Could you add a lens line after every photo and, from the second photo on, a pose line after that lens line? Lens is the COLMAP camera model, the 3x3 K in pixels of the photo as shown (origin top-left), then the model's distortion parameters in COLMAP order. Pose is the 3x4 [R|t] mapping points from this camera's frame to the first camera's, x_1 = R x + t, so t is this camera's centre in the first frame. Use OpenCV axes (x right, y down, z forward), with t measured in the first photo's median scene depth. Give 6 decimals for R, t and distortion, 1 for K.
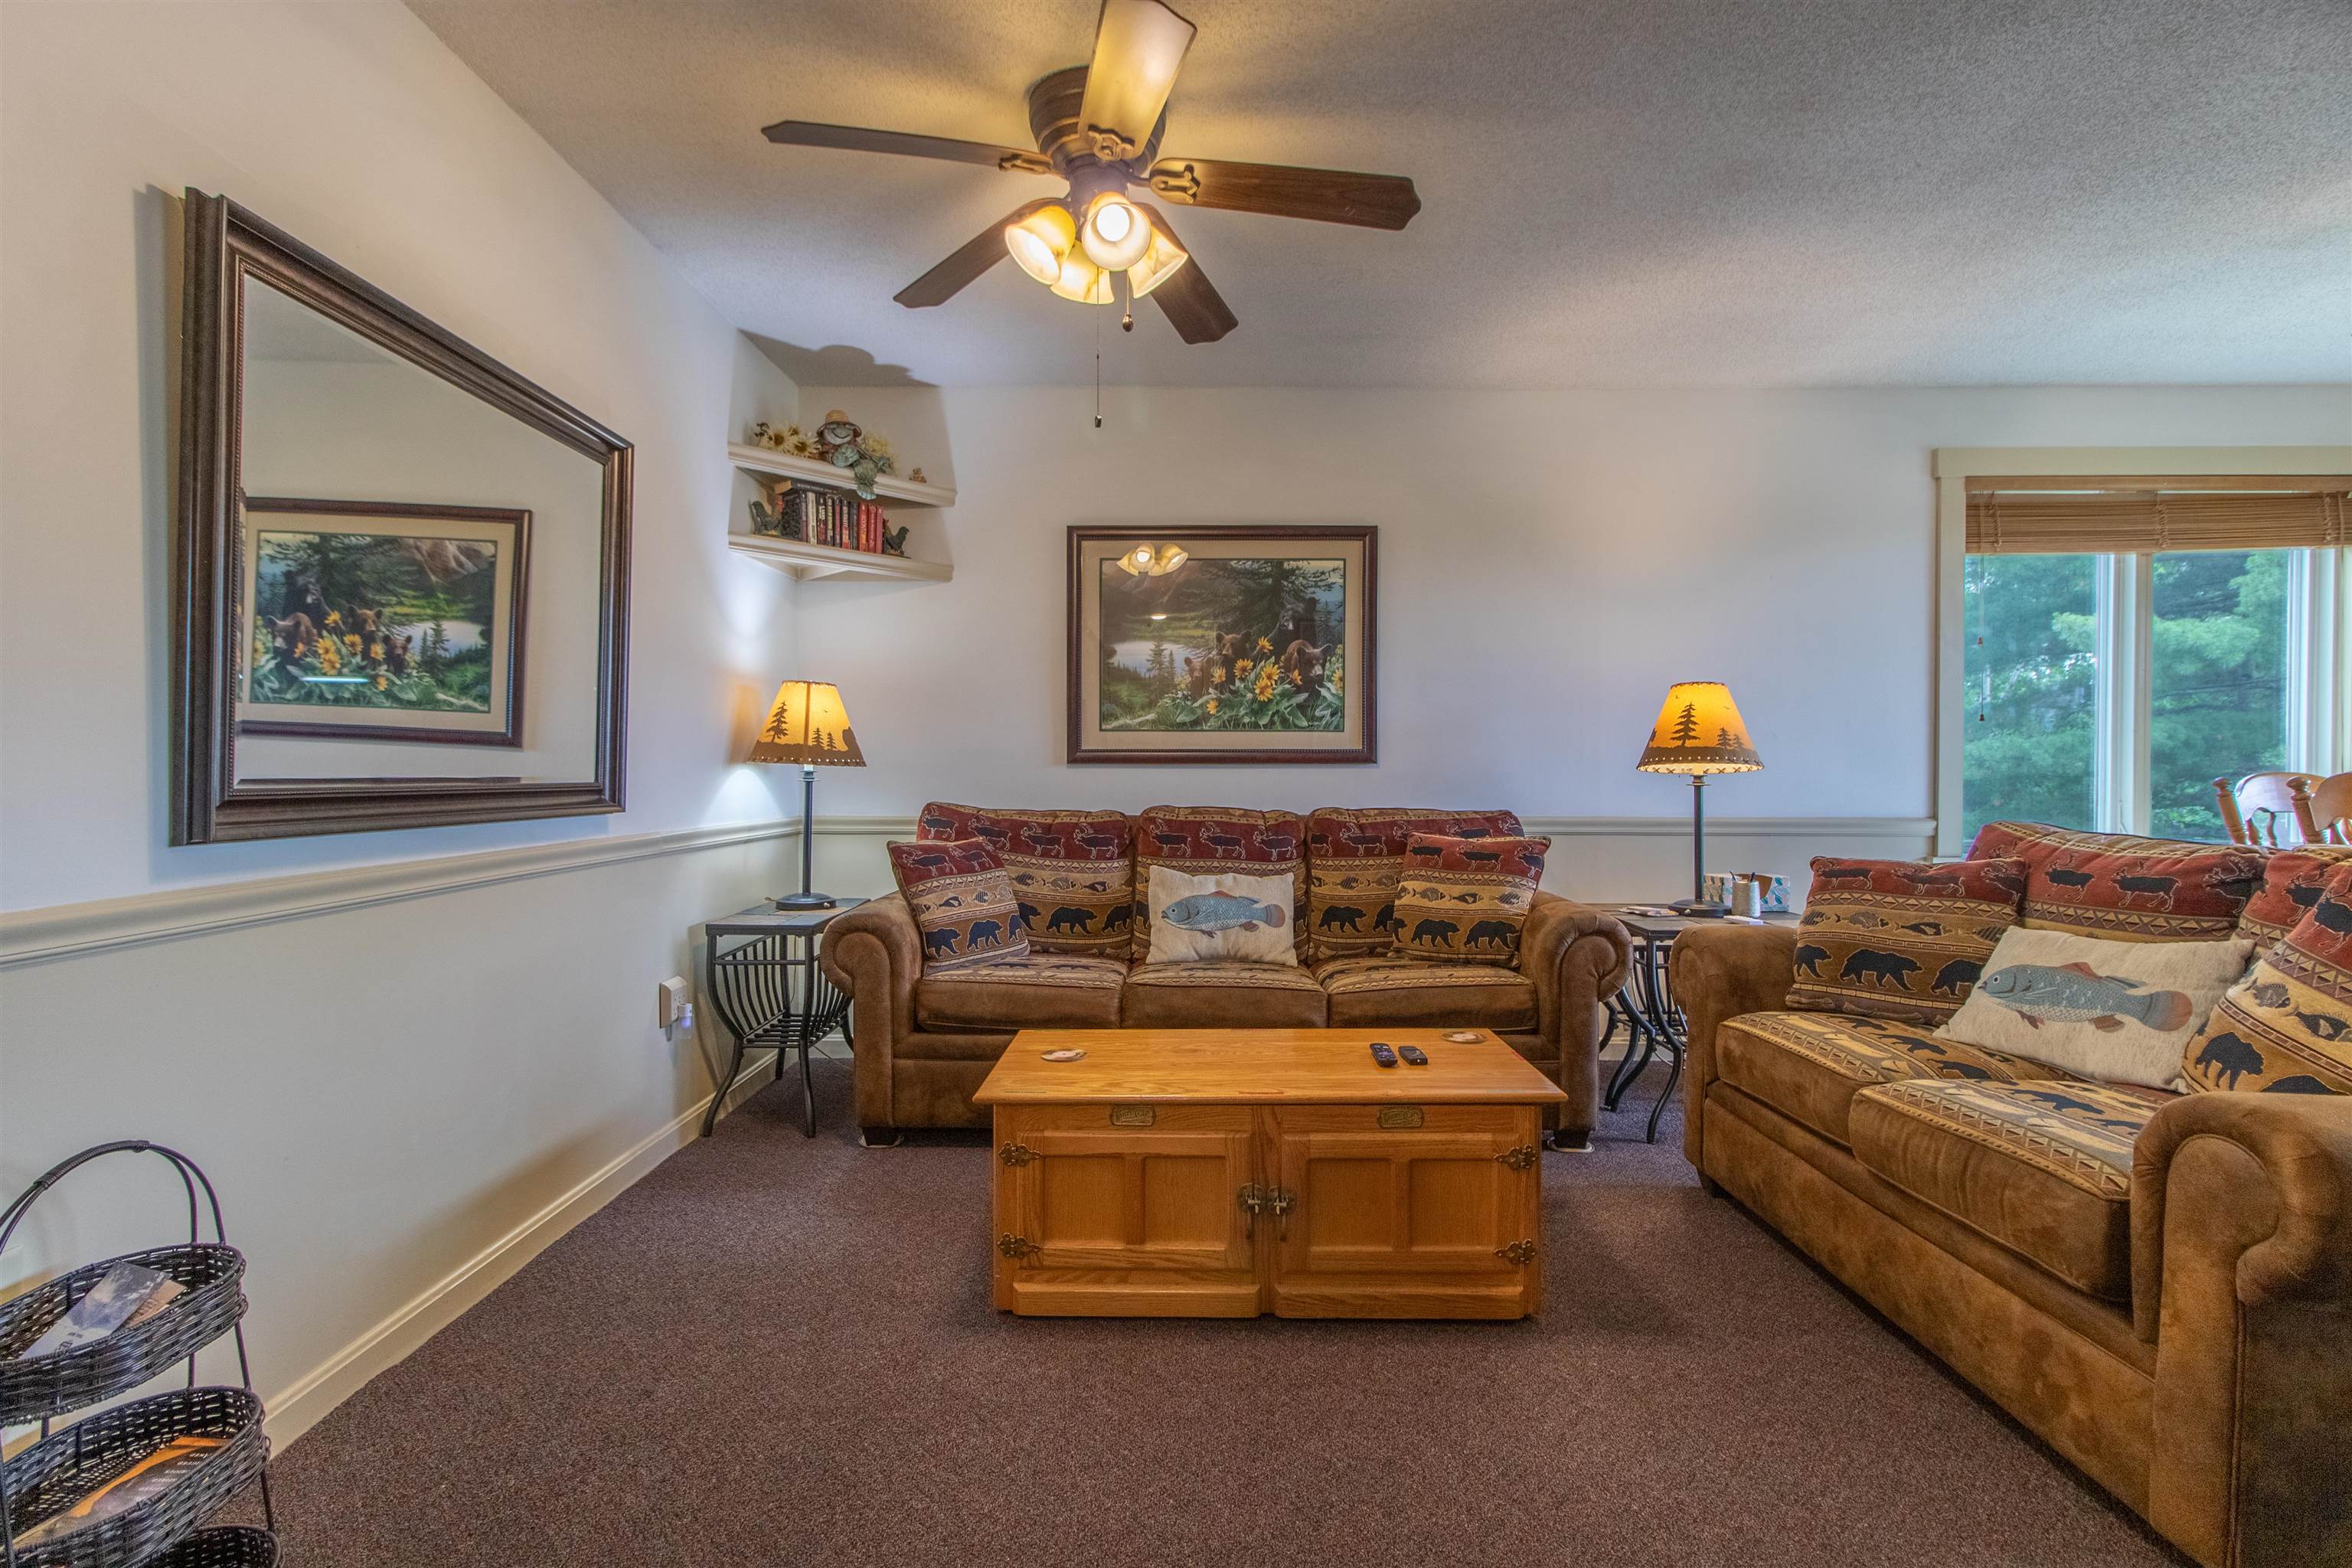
lens RADIAL K [[1092.8, 0, 1193.7], [0, 1092.8, 779.6], [0, 0, 1]] dist [0.002856, -0.000282]
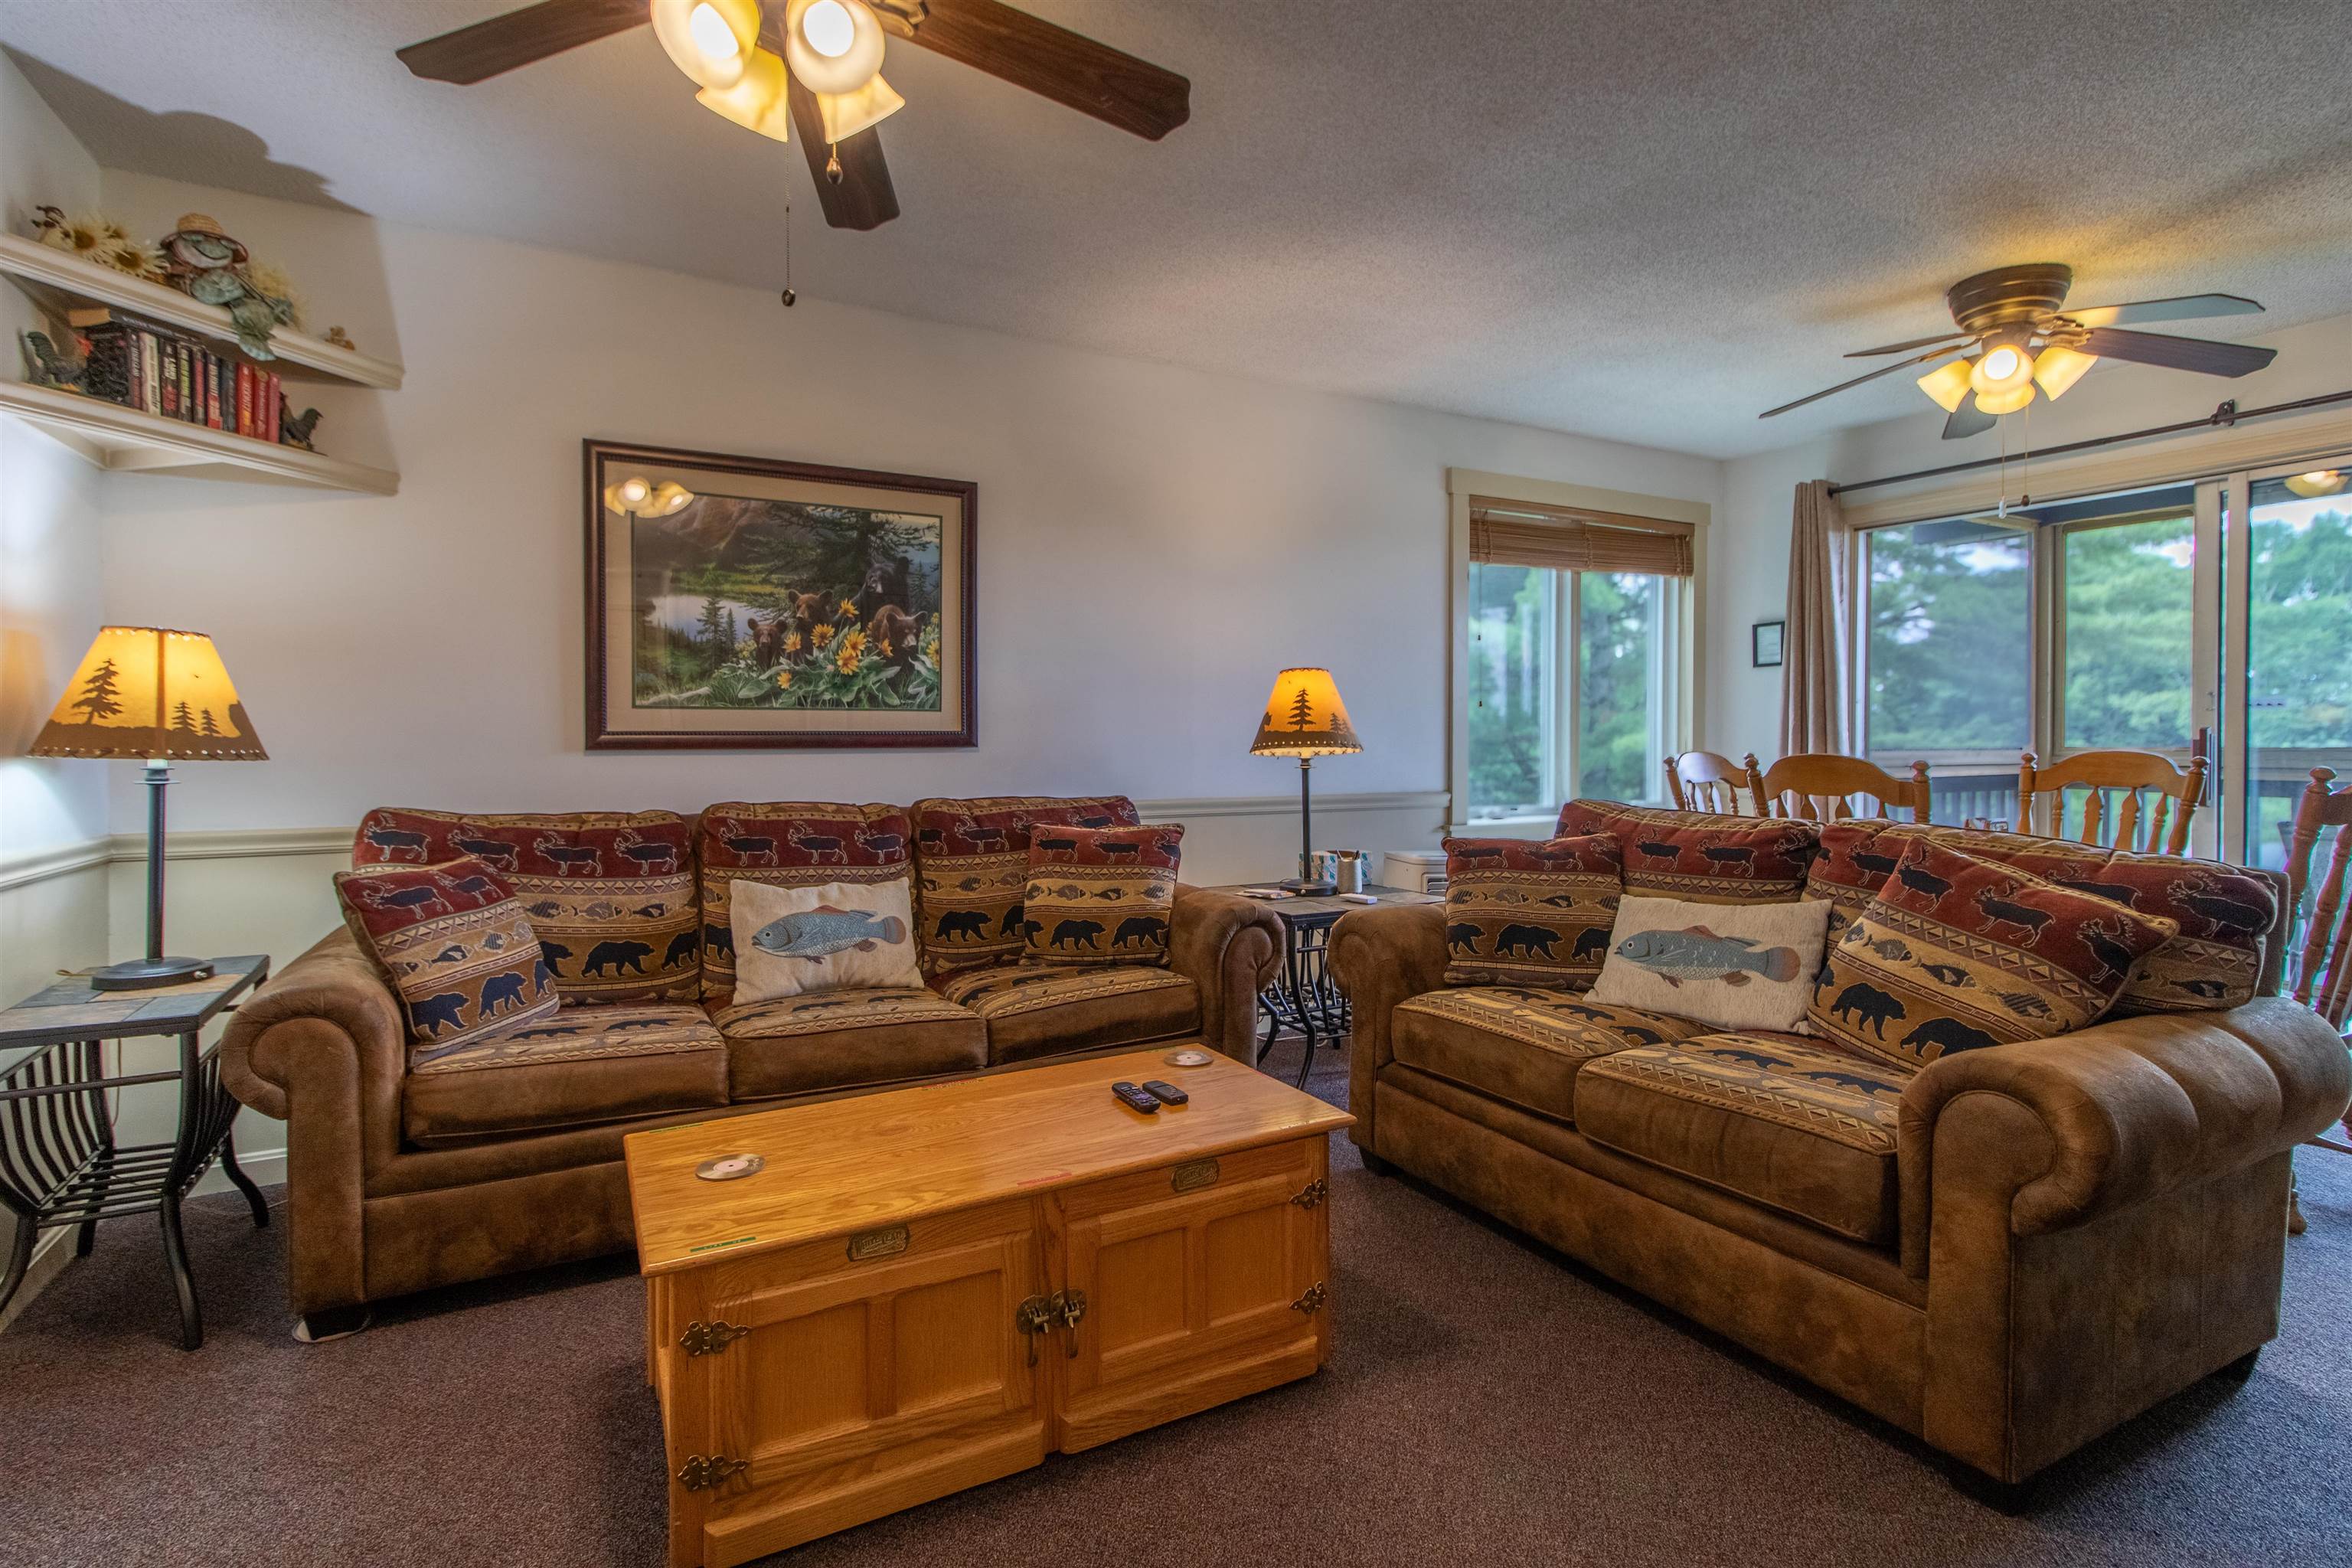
lens RADIAL K [[1092.8, 0, 1176.3], [0, 1092.8, 751.4], [0, 0, 1]] dist [0.002856, -0.000282]
pose [[0.877924, -0.009214, 0.478711, -0.135315], [0.007465, 0.999957, 0.005555, -0.016740], [-0.478742, -0.001303, 0.877955, 0.149637]]
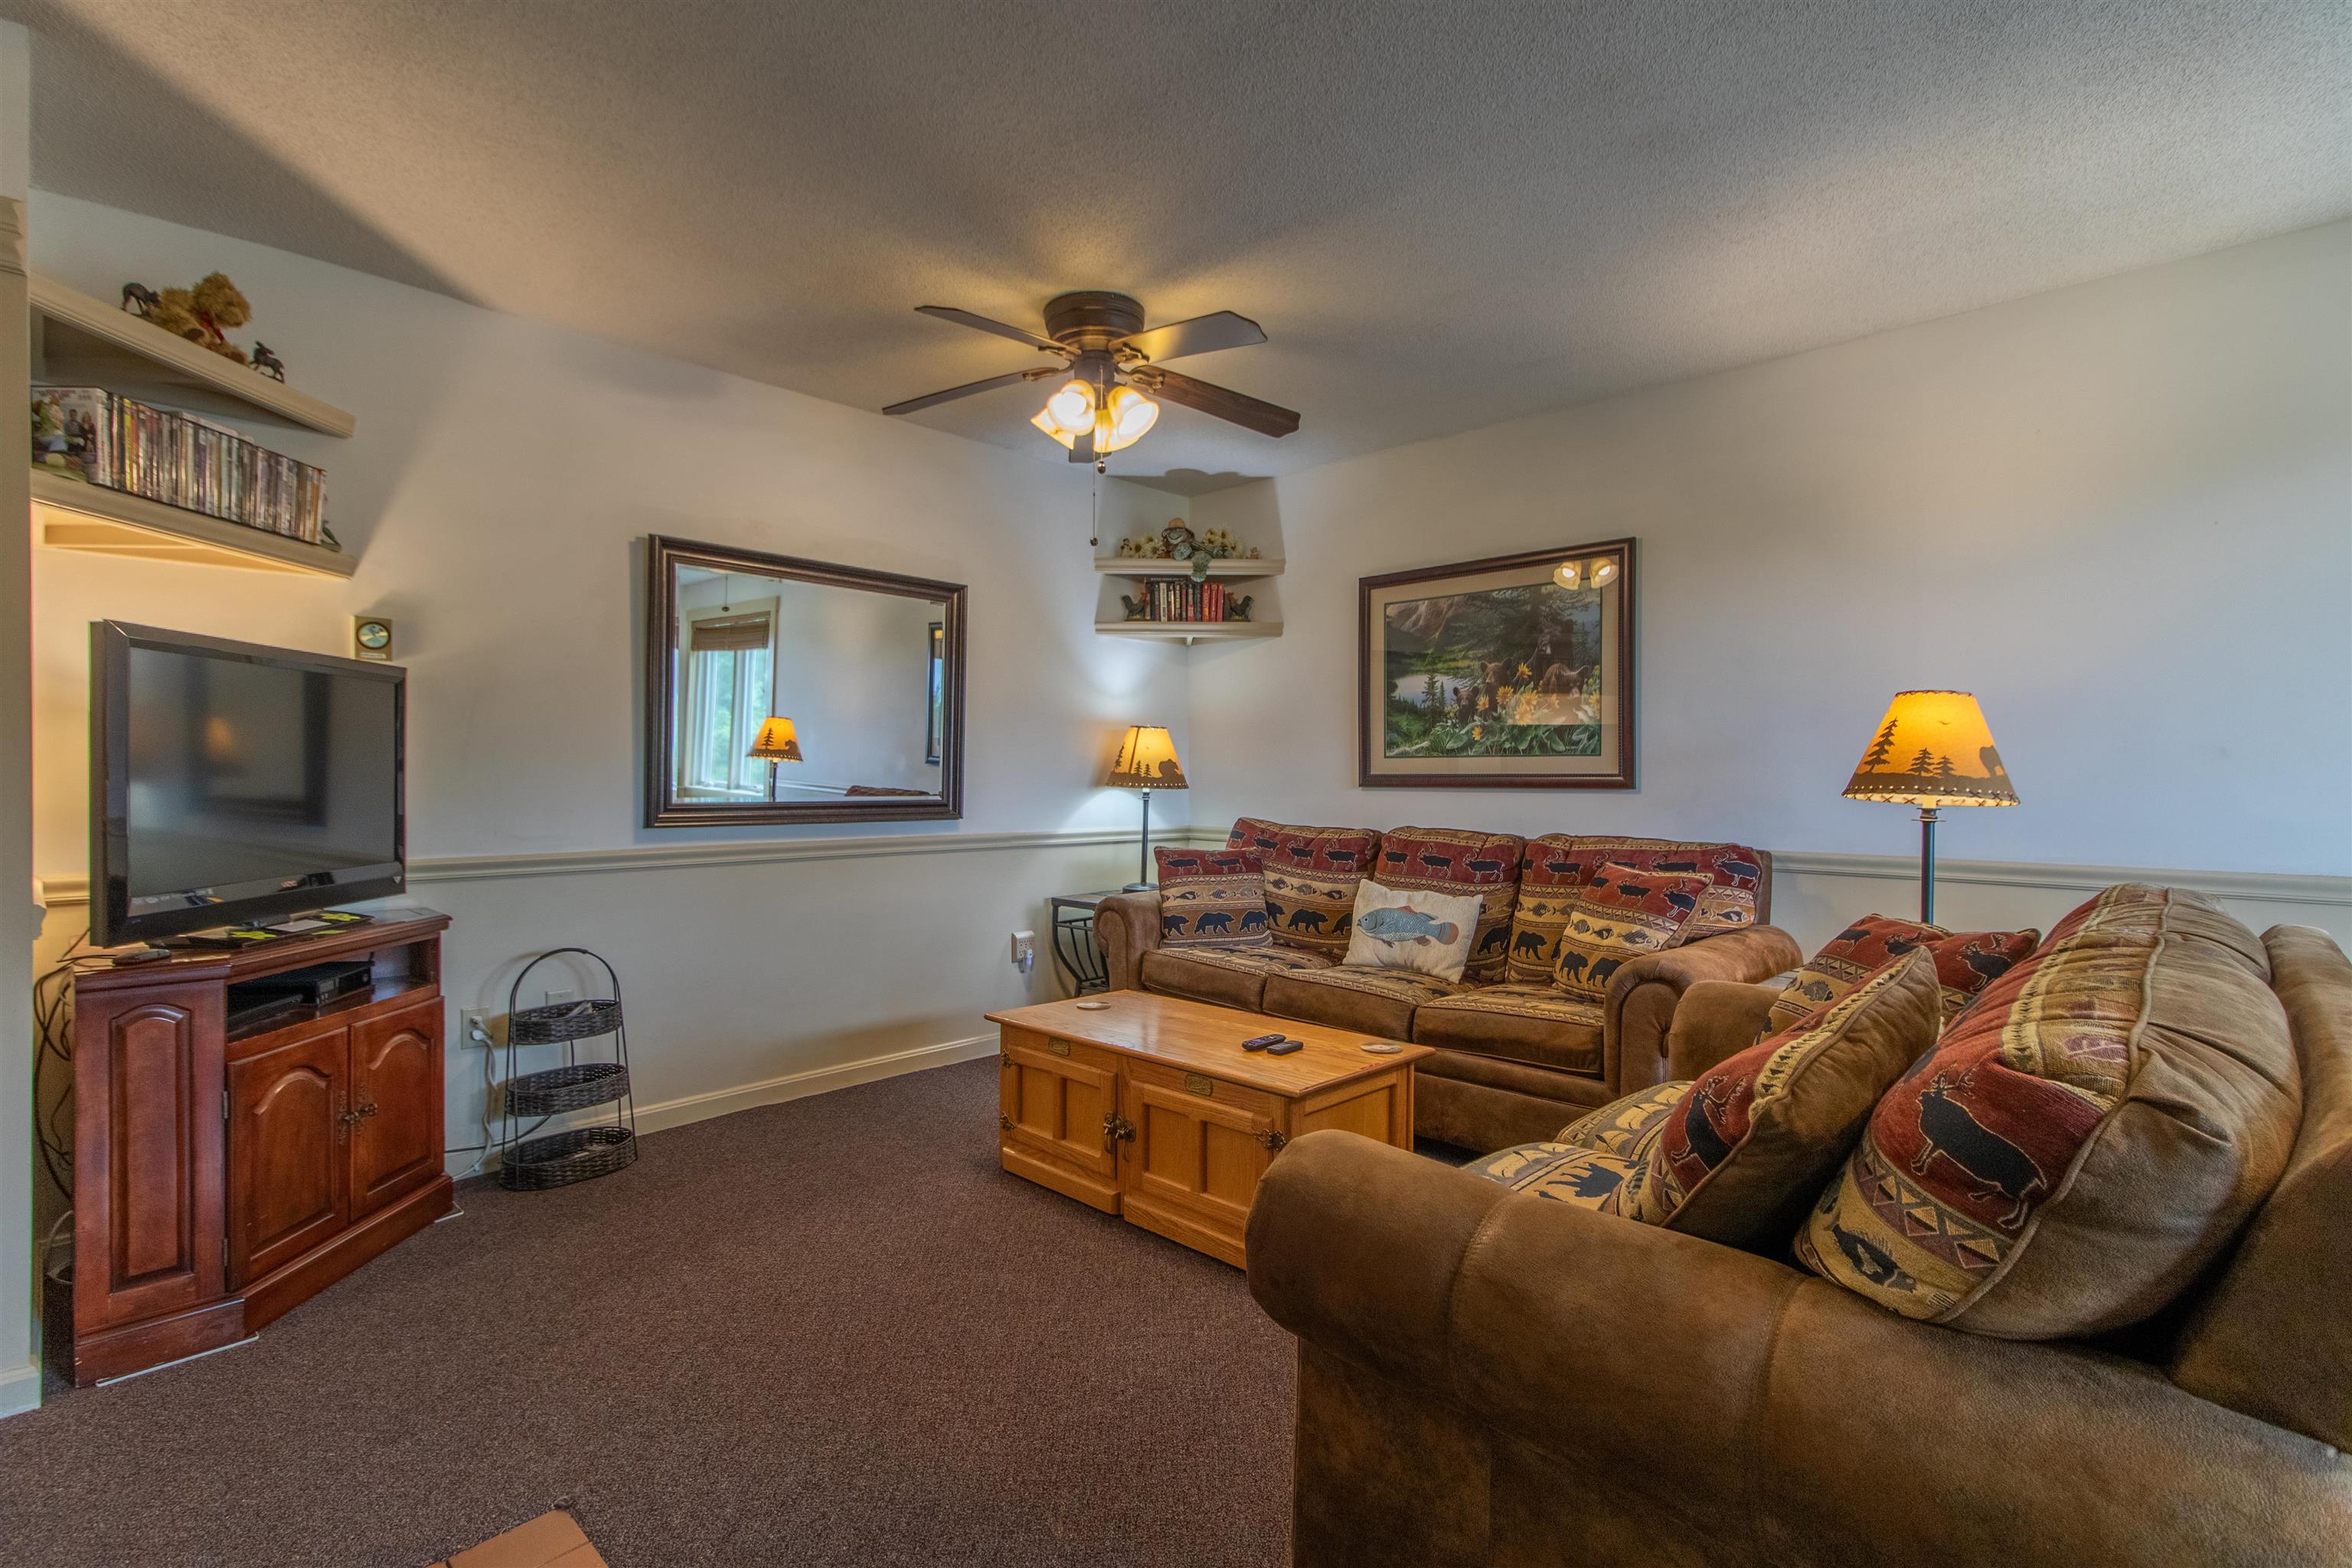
lens RADIAL K [[1092.8, 0, 1168.0], [0, 1092.8, 768.5], [0, 0, 1]] dist [0.002856, -0.000282]
pose [[0.721907, -0.005101, -0.691971, 0.597558], [-0.008310, 0.999837, -0.016040, -0.015340], [0.691940, 0.017329, 0.721747, 0.048844]]
